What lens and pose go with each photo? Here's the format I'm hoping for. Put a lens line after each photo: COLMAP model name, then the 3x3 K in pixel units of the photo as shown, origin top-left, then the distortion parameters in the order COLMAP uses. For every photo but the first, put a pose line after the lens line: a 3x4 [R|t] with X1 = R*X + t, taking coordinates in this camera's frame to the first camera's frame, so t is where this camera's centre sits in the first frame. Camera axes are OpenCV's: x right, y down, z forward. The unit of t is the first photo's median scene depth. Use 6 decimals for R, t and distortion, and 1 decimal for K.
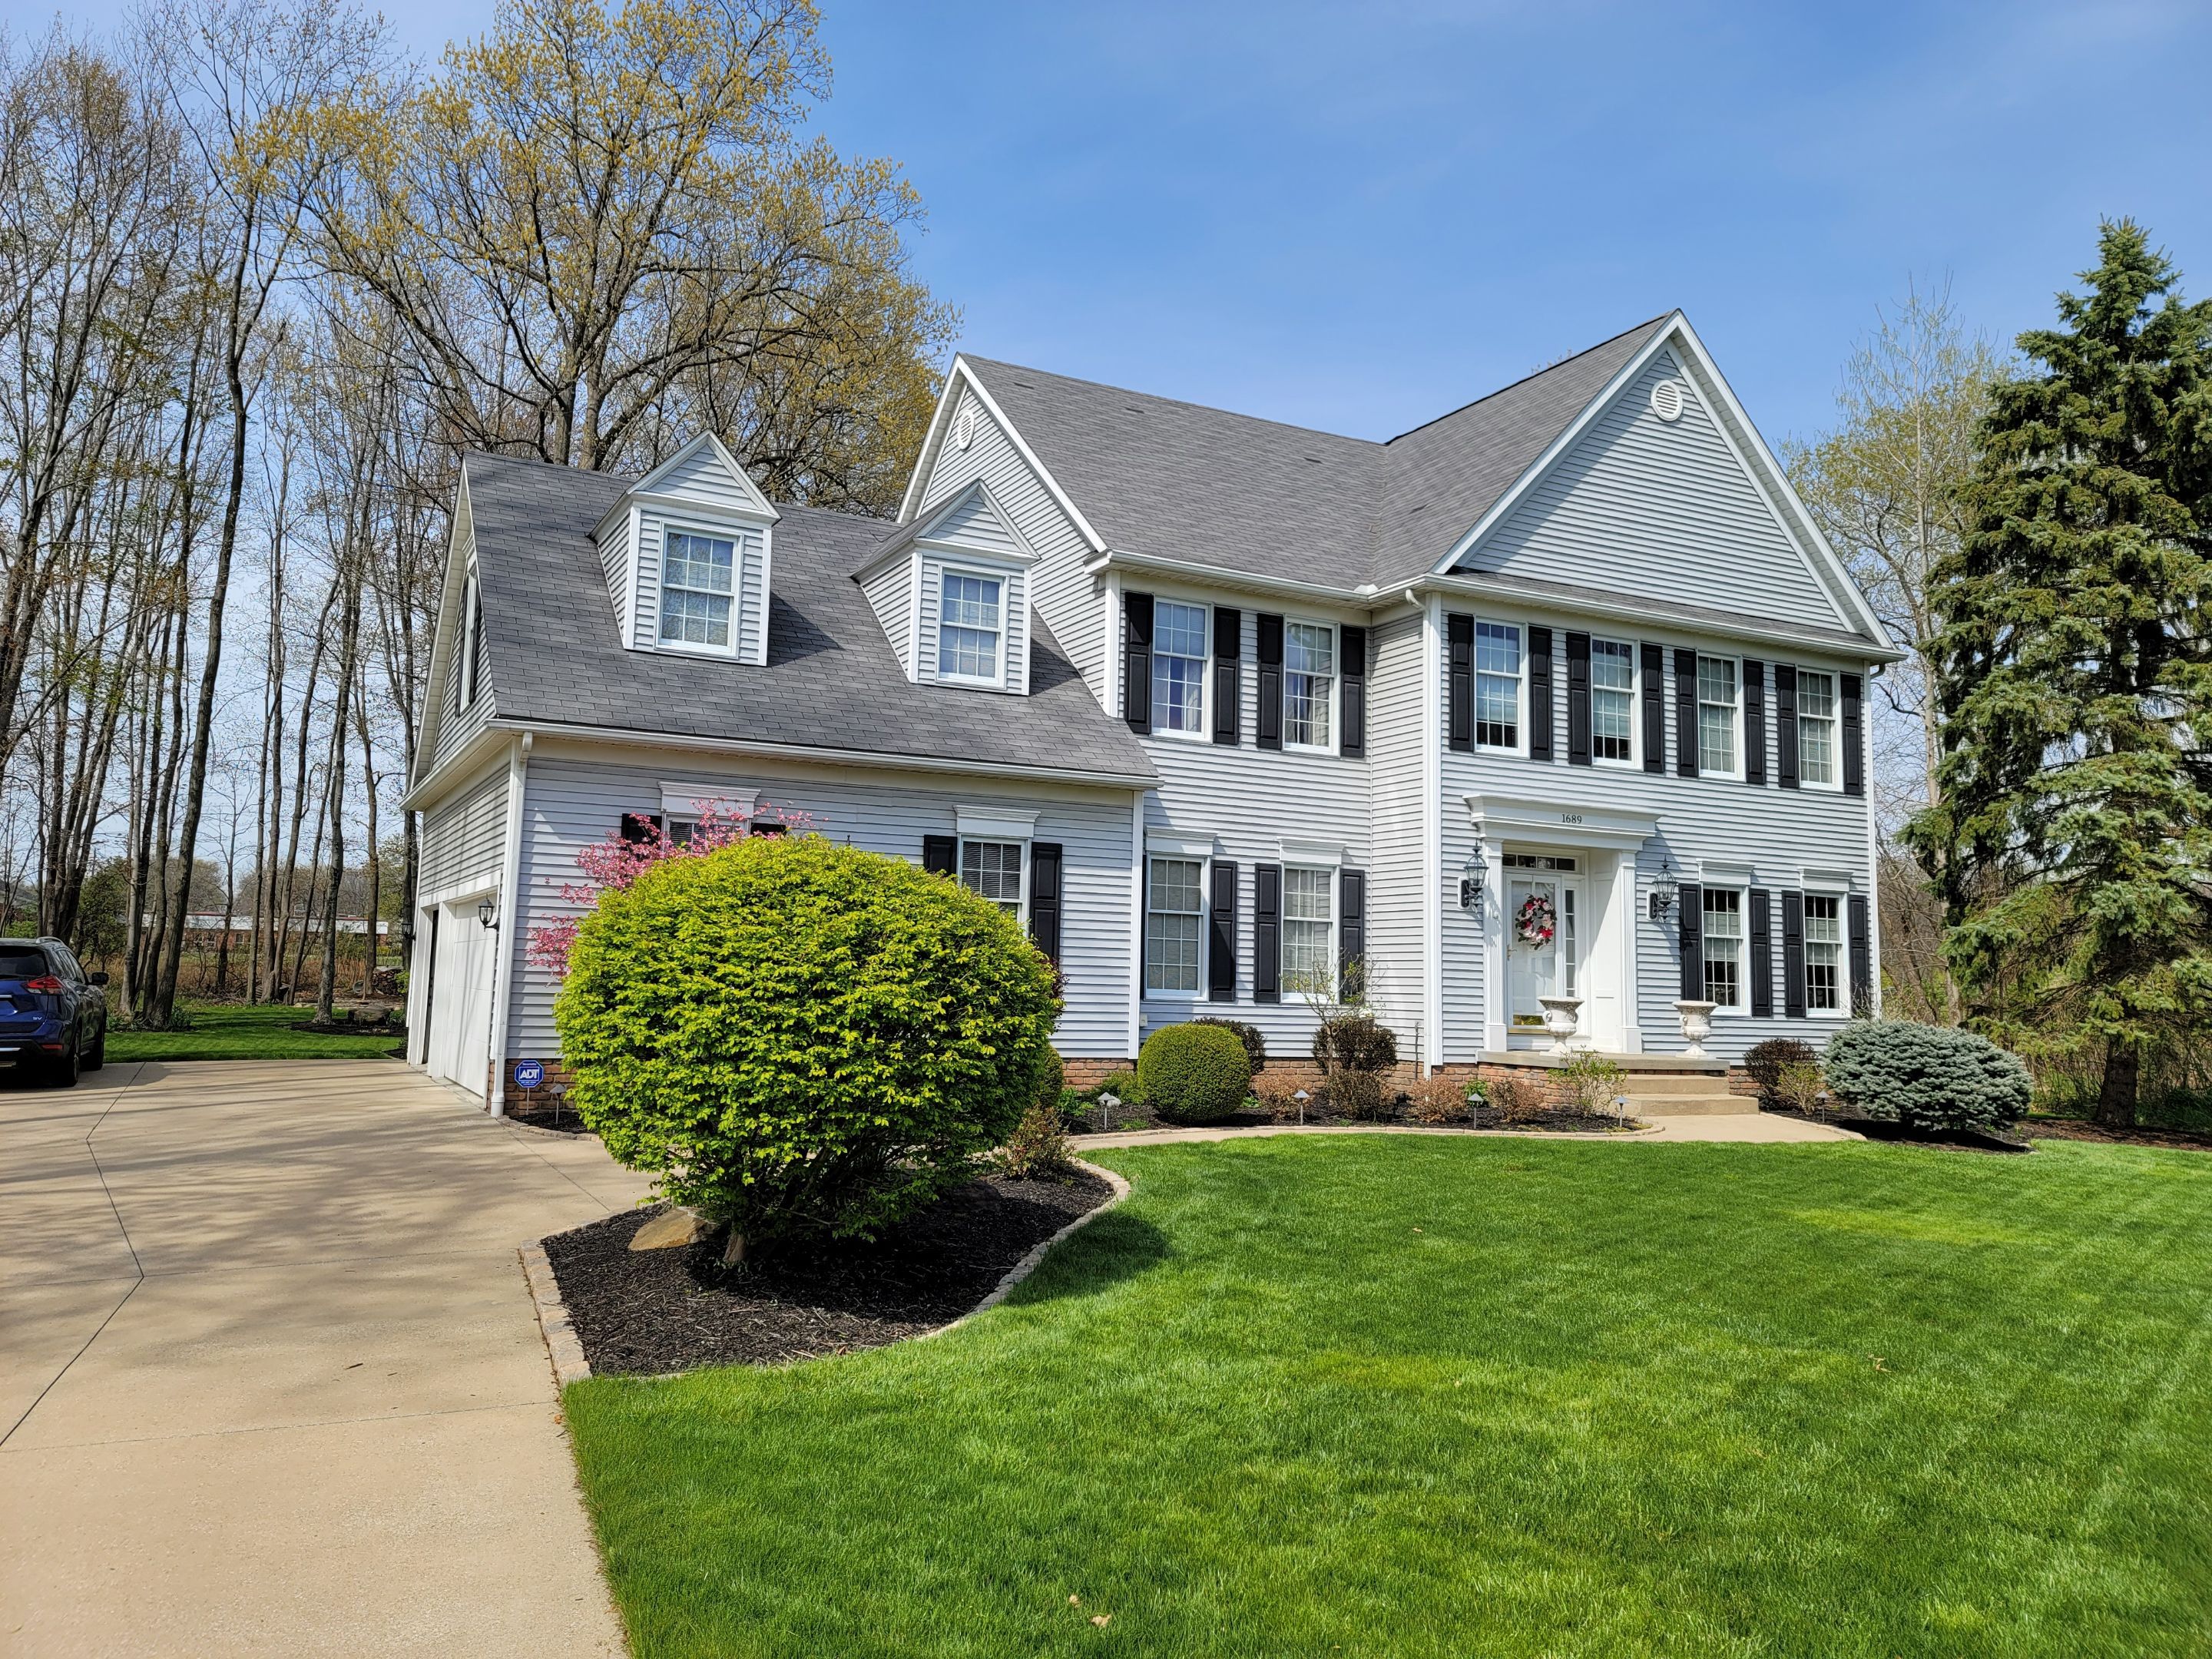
lens RADIAL K [[1667.8, 0, 1099.5], [0, 1667.8, 818.1], [0, 0, 1]] dist [0.064301, -0.007679]
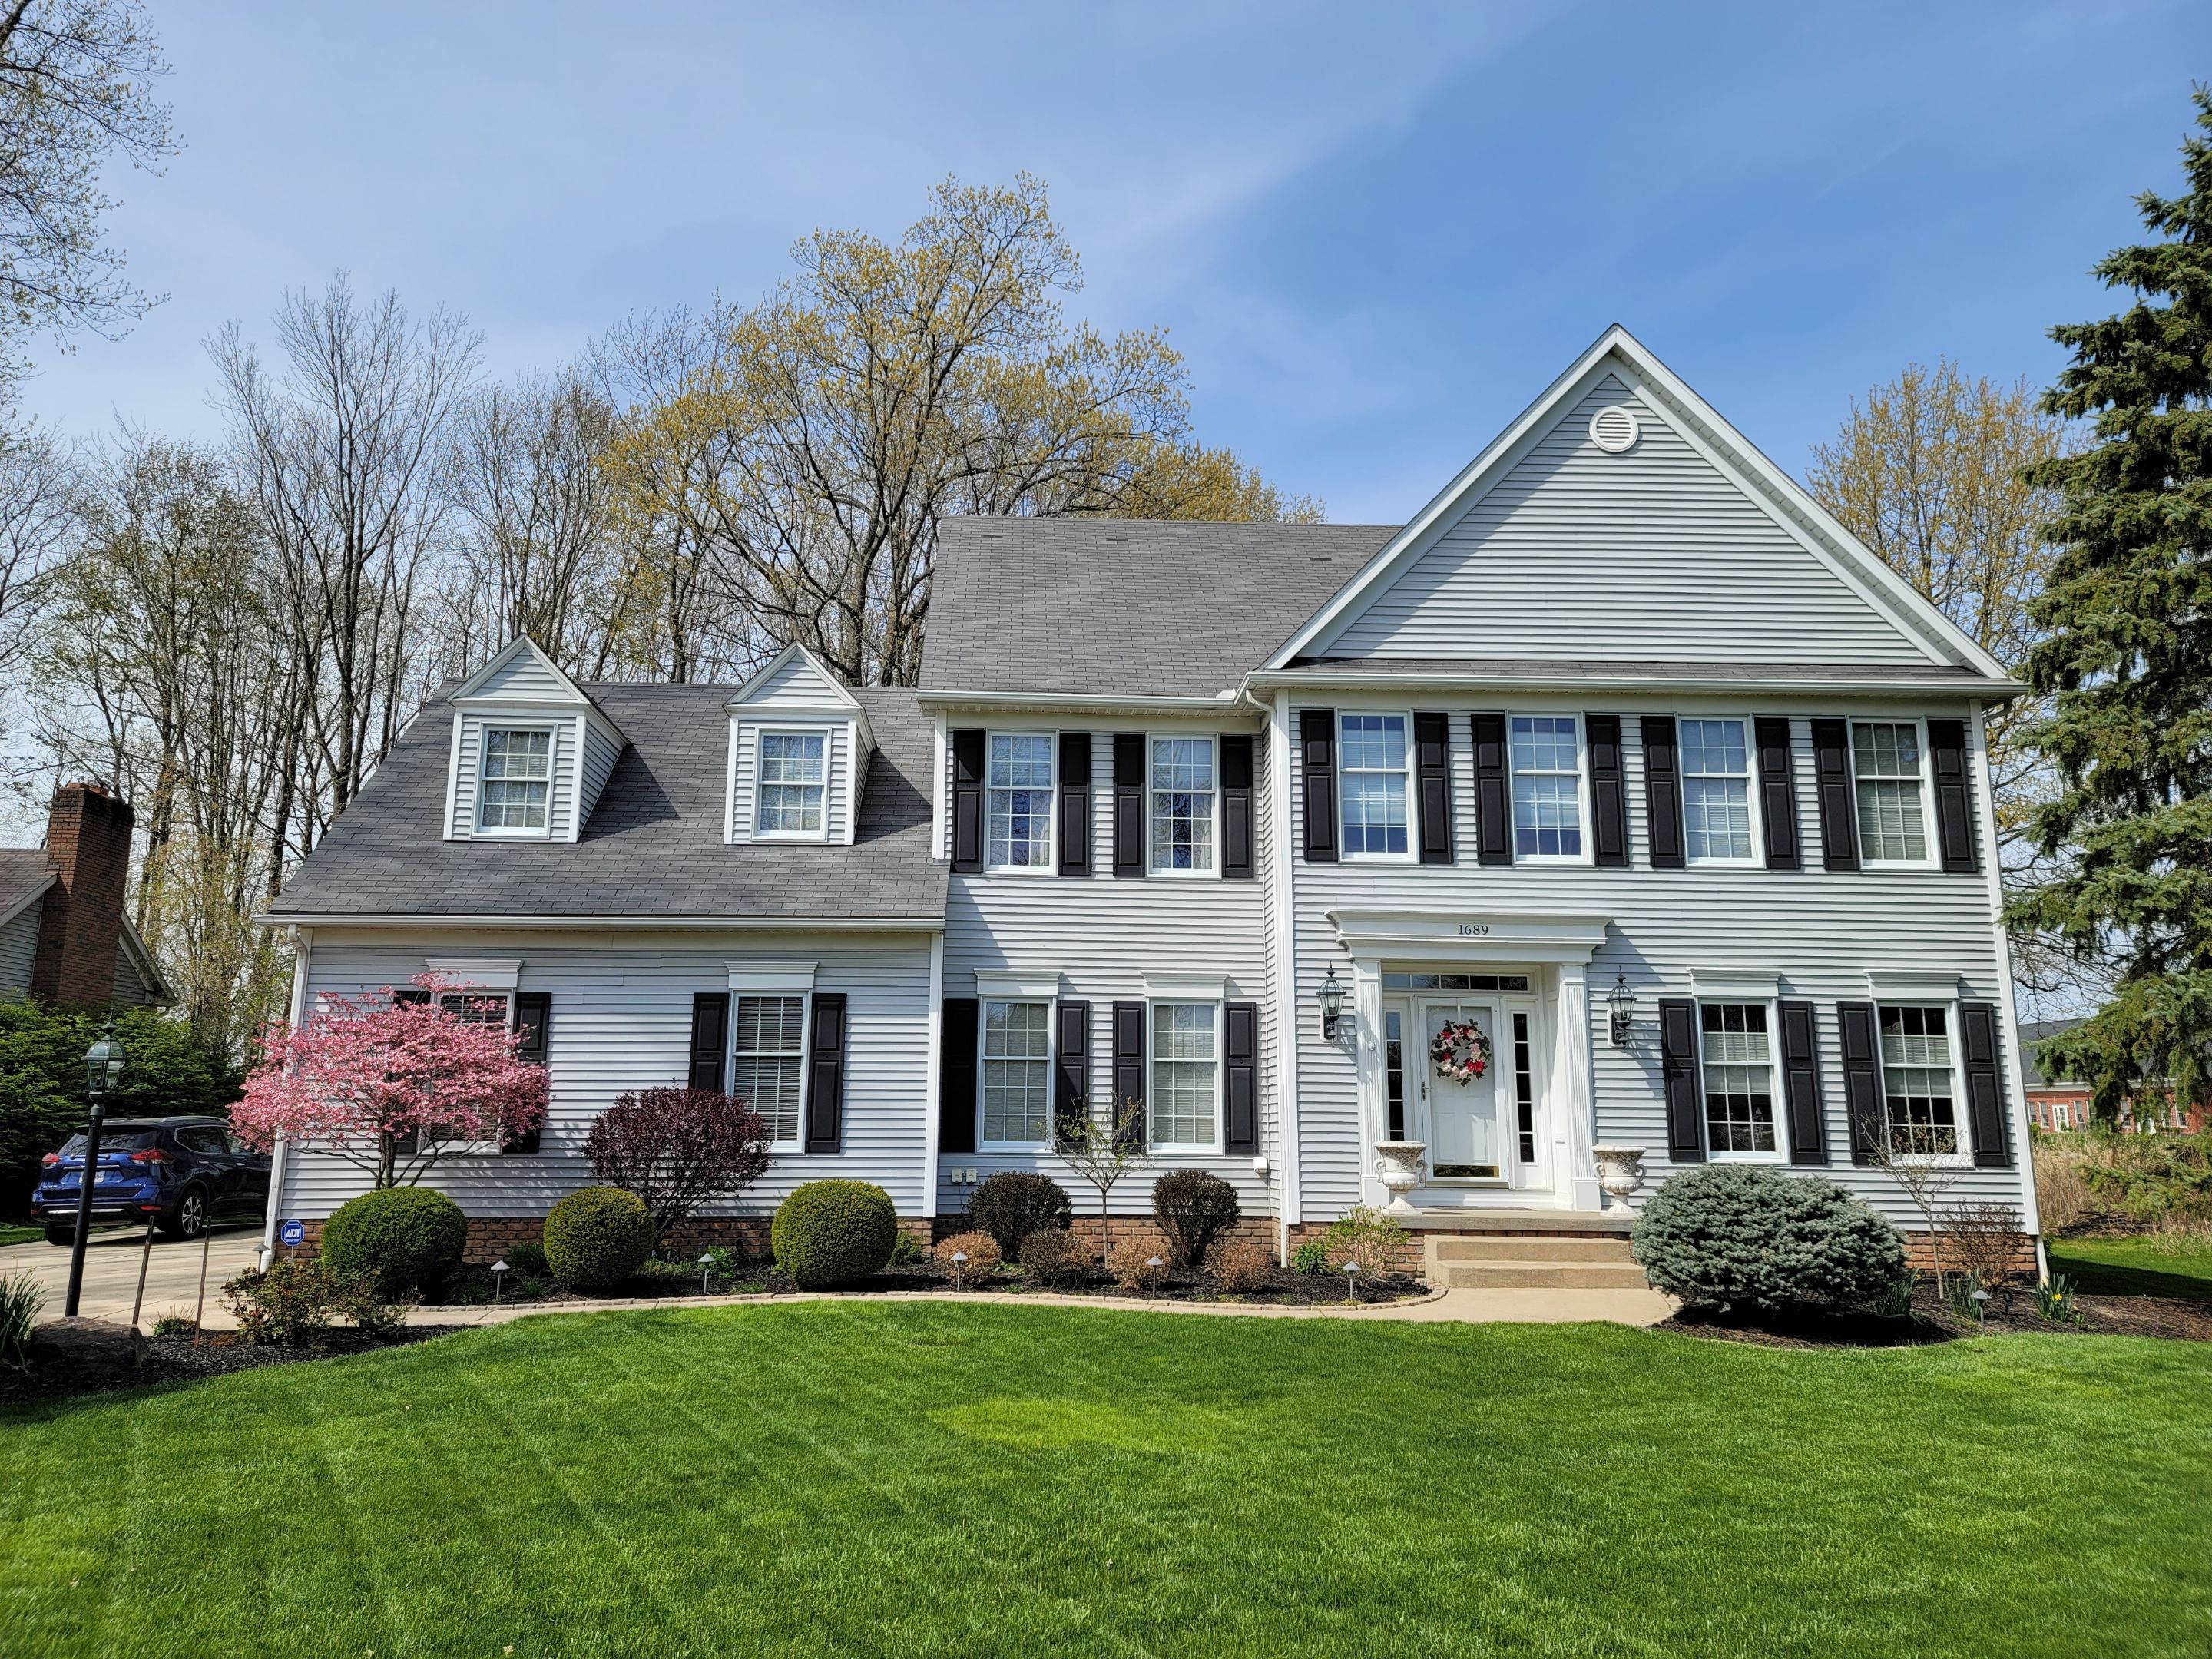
lens RADIAL K [[1667.8, 0, 1097.9], [0, 1667.8, 813.1], [0, 0, 1]] dist [0.064301, -0.007679]
pose [[0.903588, -0.099809, -0.416613, 0.476560], [0.058948, 0.992198, -0.109854, 0.024263], [0.424327, 0.074704, 0.902422, 0.150340]]
